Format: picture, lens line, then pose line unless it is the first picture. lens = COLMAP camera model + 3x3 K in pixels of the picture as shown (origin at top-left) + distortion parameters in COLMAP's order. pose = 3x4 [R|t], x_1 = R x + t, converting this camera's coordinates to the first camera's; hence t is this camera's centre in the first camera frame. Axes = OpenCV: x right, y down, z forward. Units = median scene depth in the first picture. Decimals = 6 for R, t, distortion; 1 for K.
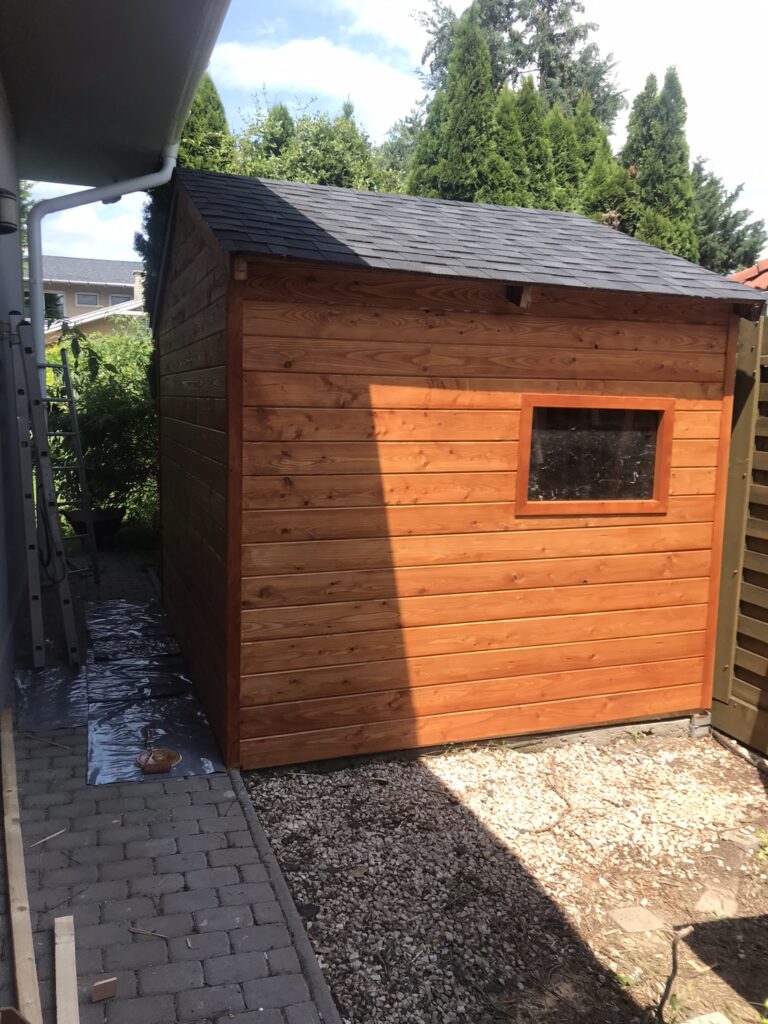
lens RADIAL K [[813.1, 0, 380.9], [0, 813.1, 503.9], [0, 0, 1]] dist [0.011412, -0.007951]
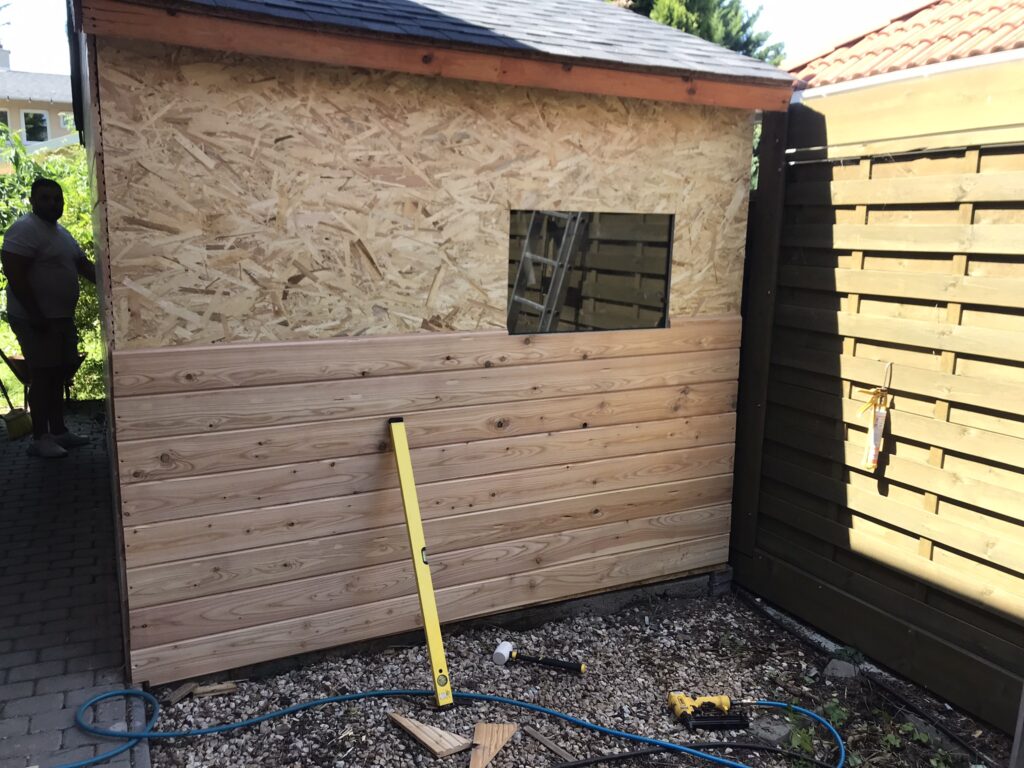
lens RADIAL K [[813.1, 0, 498.5], [0, 813.1, 381.5], [0, 0, 1]] dist [0.011412, -0.007951]
pose [[0.994538, -0.031713, 0.099439, 0.083002], [0.025943, 0.997933, 0.058789, -0.000386], [-0.101098, -0.055888, 0.993305, 0.188362]]
